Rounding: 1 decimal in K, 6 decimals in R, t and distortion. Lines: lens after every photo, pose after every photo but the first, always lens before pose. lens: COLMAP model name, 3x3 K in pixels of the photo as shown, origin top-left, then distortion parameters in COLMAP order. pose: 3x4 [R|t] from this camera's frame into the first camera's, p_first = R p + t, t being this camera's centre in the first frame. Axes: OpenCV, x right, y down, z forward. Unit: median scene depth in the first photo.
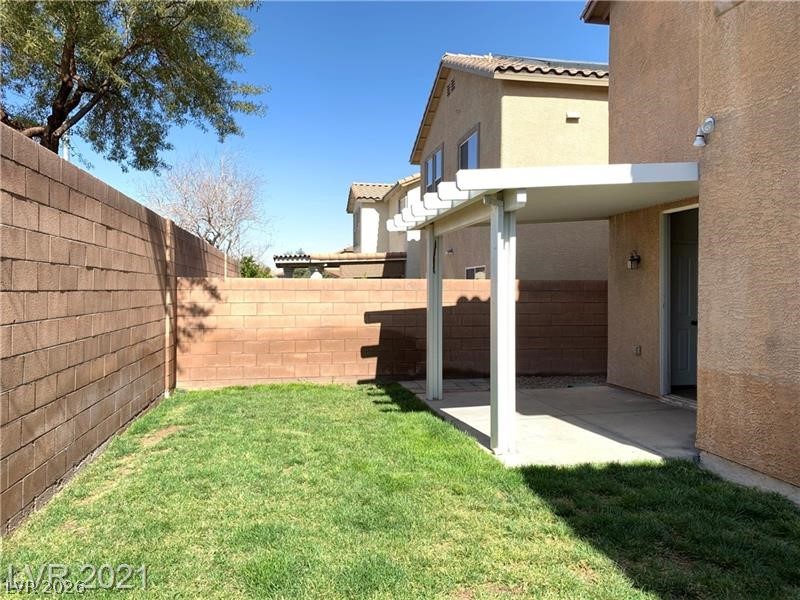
lens RADIAL K [[615.2, 0, 398.8], [0, 615.2, 294.8], [0, 0, 1]] dist [0.017971, -0.012402]
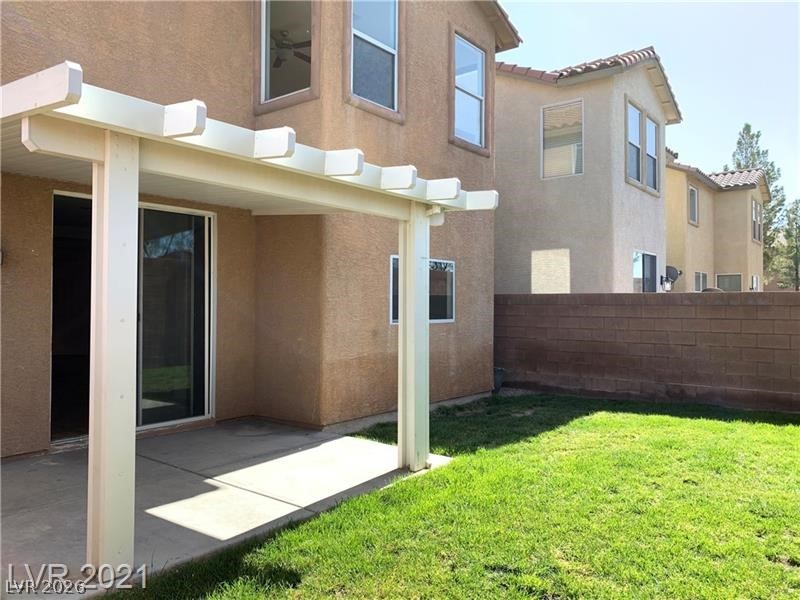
lens RADIAL K [[615.2, 0, 398.8], [0, 615.2, 294.8], [0, 0, 1]] dist [0.017971, -0.012402]
pose [[-0.671974, 0.000050, 0.740575, -0.596221], [-0.003154, 0.999991, -0.002929, -0.018285], [-0.740568, -0.004304, -0.671968, 1.862831]]
